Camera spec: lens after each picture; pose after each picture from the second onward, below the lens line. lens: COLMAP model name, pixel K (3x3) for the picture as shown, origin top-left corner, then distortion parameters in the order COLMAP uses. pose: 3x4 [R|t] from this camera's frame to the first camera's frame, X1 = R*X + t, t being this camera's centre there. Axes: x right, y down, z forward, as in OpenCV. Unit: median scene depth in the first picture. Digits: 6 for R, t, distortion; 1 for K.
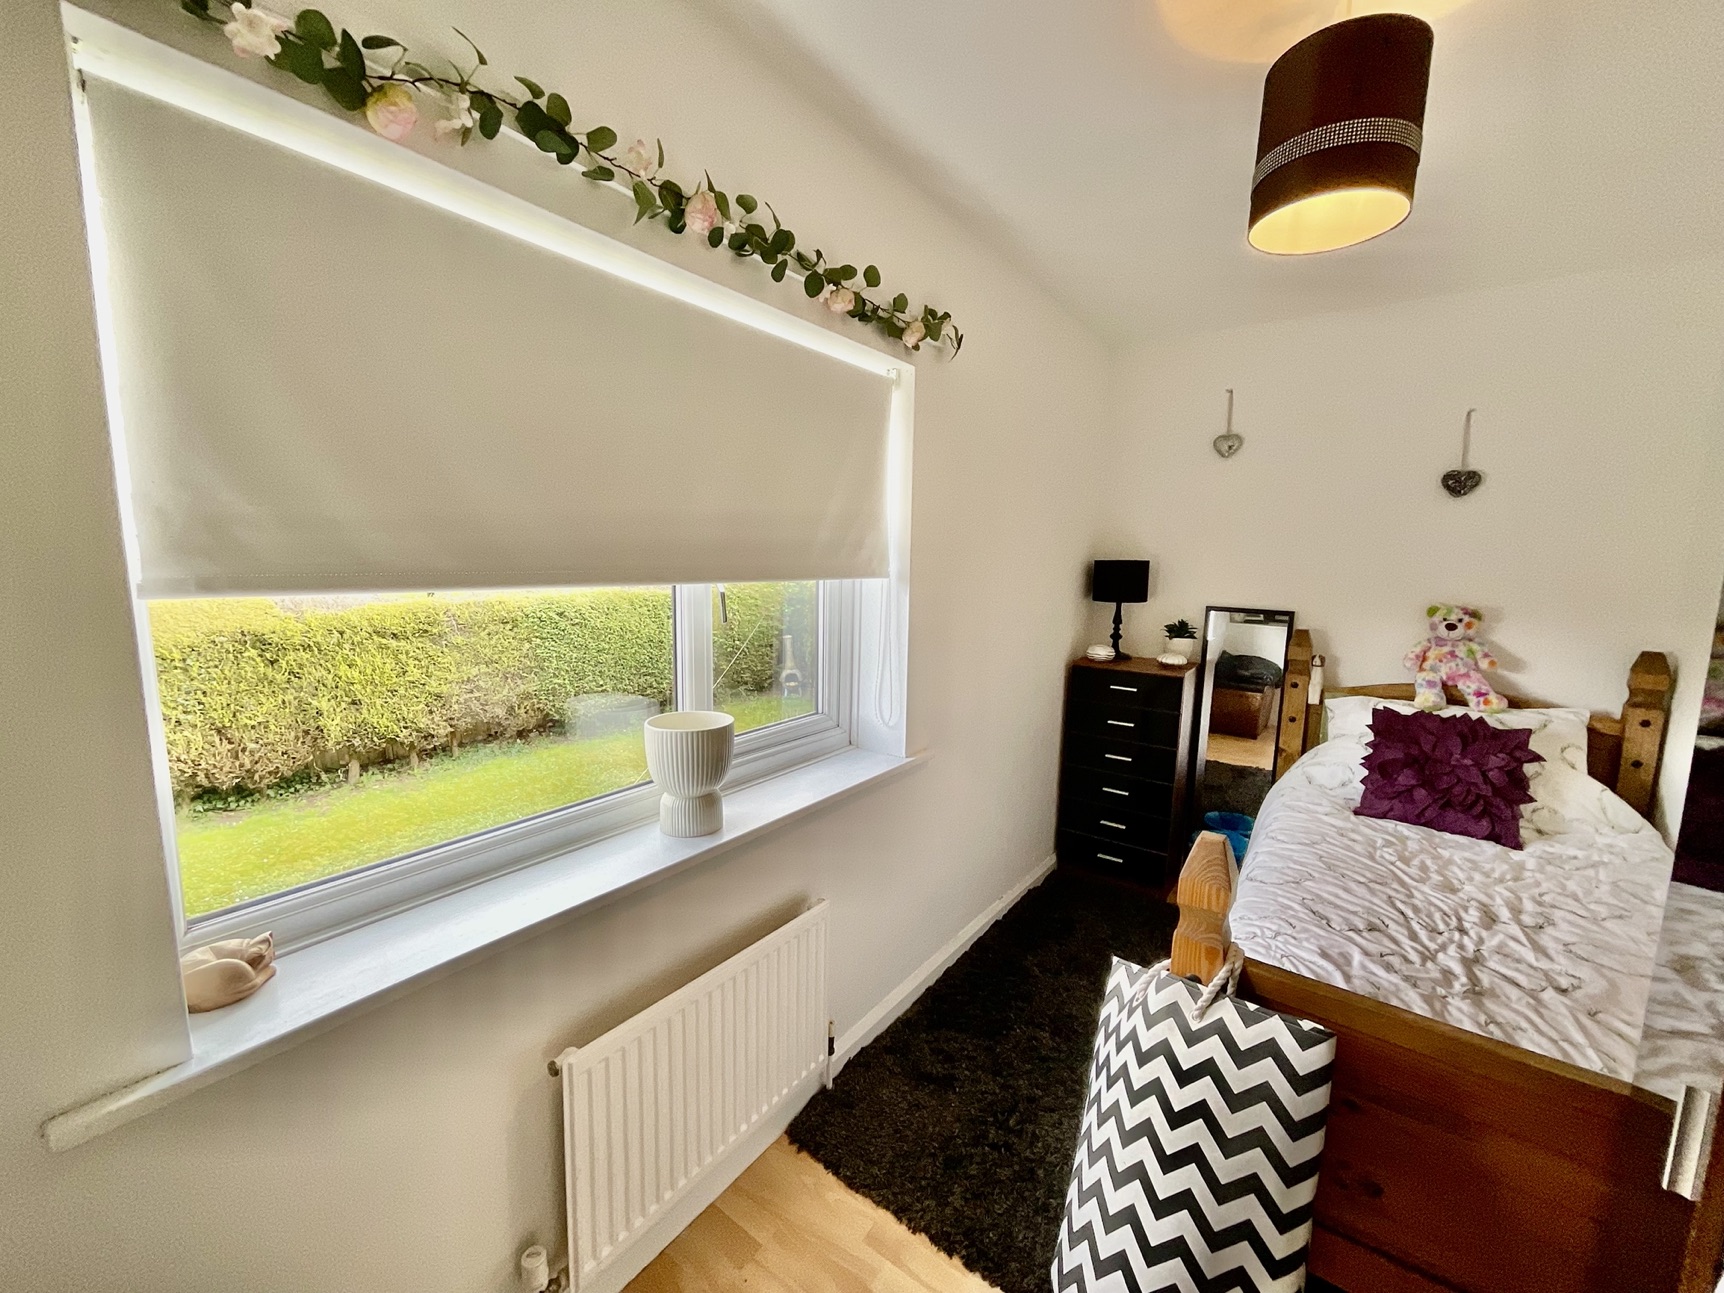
lens RADIAL K [[697.9, 0, 862.3], [0, 697.9, 648.0], [0, 0, 1]] dist [-0.006708, 0.004521]
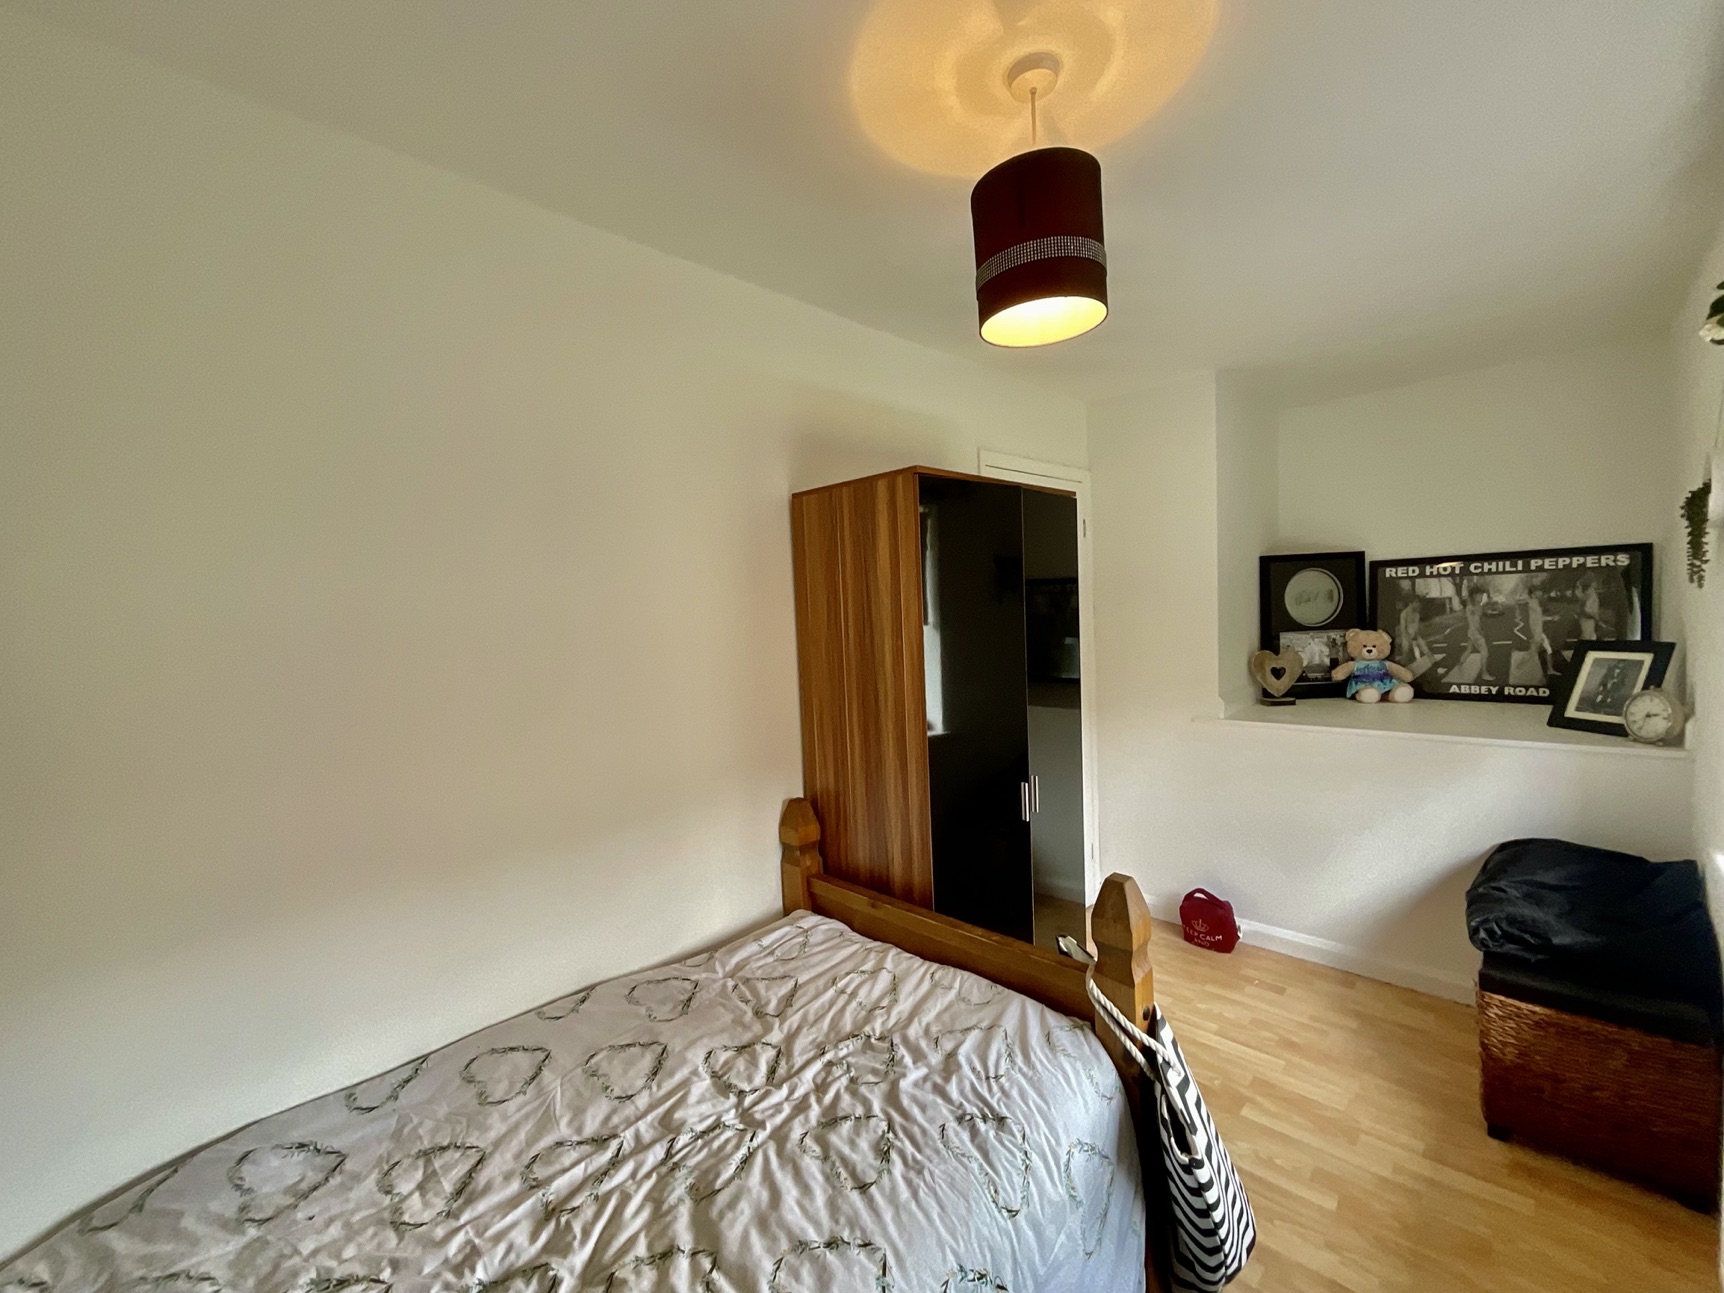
lens RADIAL K [[697.9, 0, 862.3], [0, 697.9, 648.0], [0, 0, 1]] dist [-0.006708, 0.004521]
pose [[-0.988024, 0.024046, 0.152416, 0.382500], [0.053859, 0.979399, 0.194621, -0.163512], [-0.144597, 0.200499, -0.968964, 1.076123]]
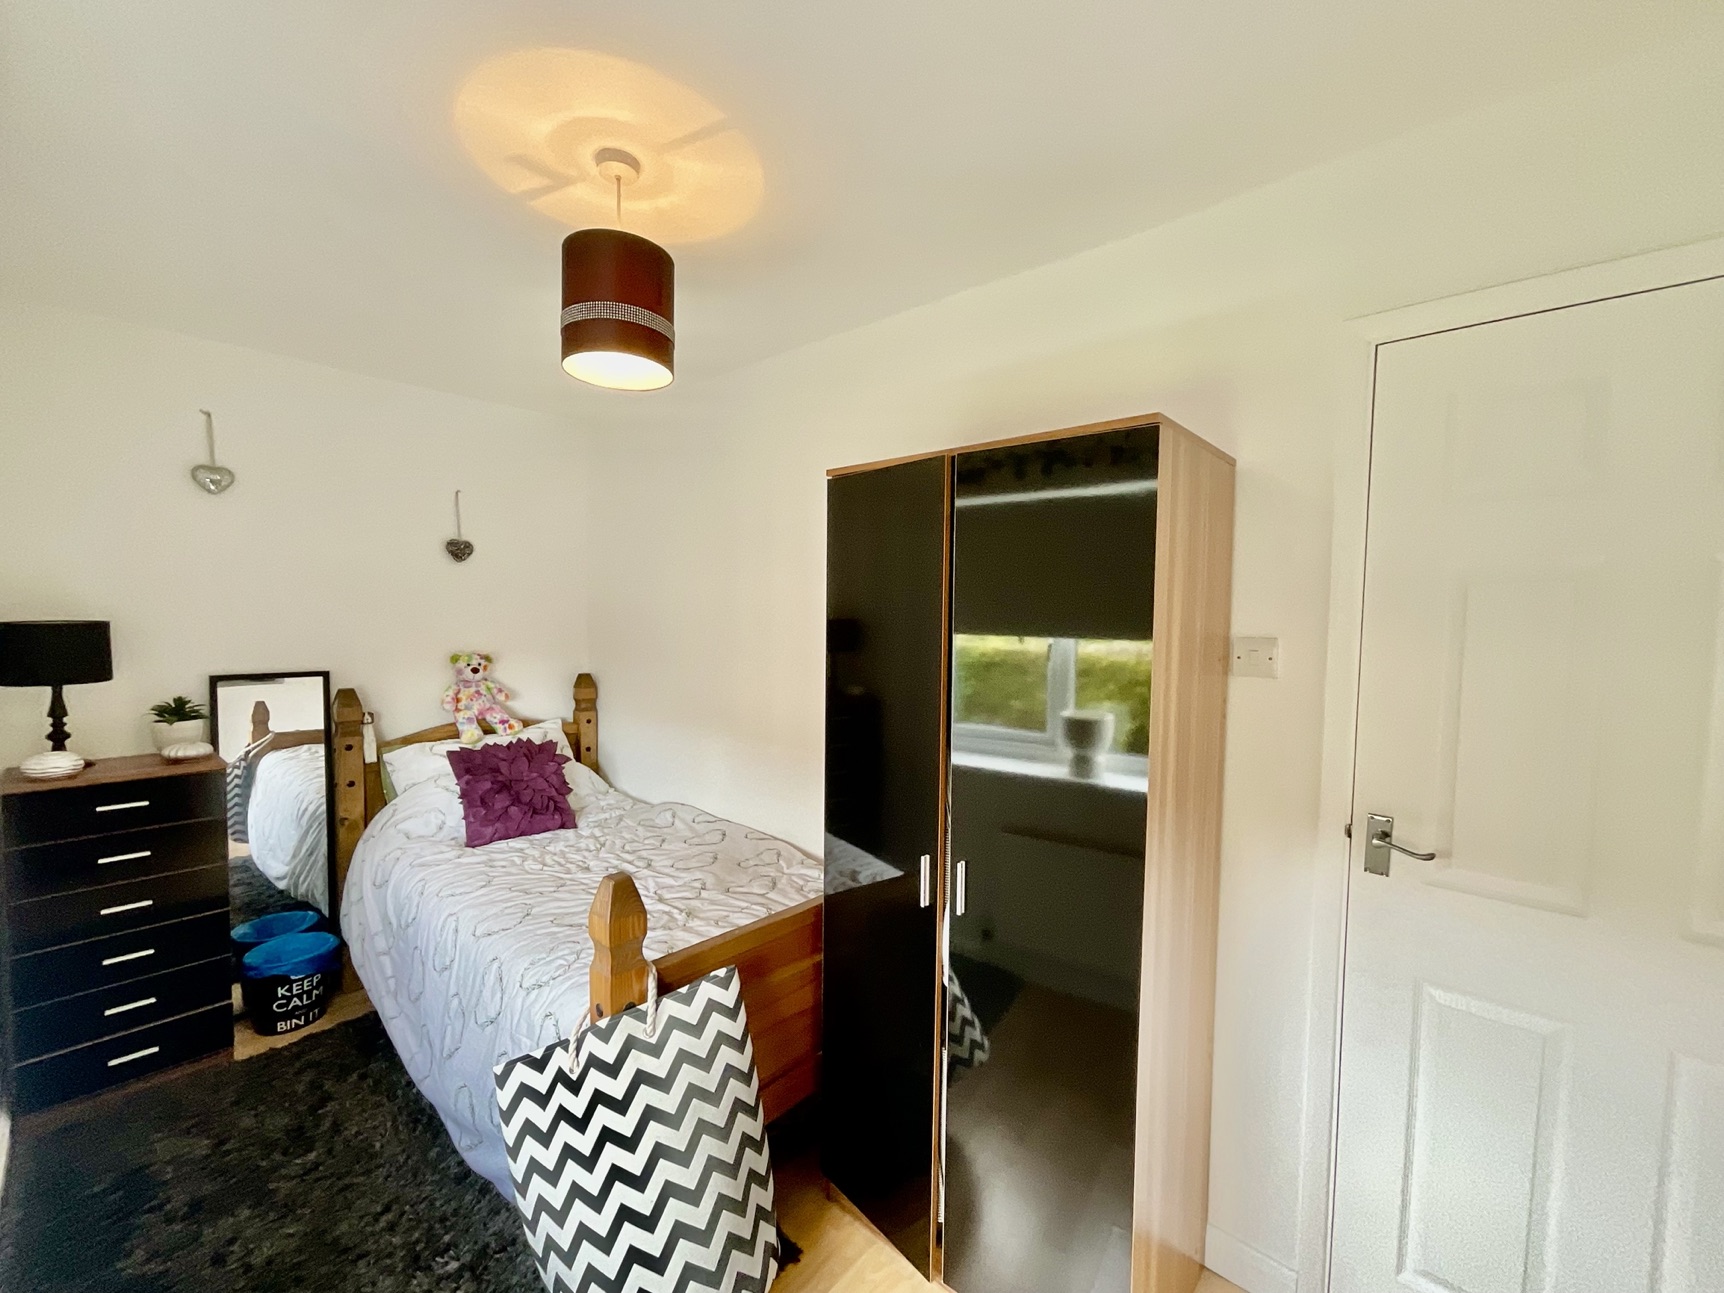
lens RADIAL K [[697.9, 0, 862.3], [0, 697.9, 648.0], [0, 0, 1]] dist [-0.006708, 0.004521]
pose [[0.096668, -0.070410, 0.992823, -0.296715], [0.122276, 0.990779, 0.058359, -0.062141], [-0.987777, 0.115757, 0.104386, 0.233719]]
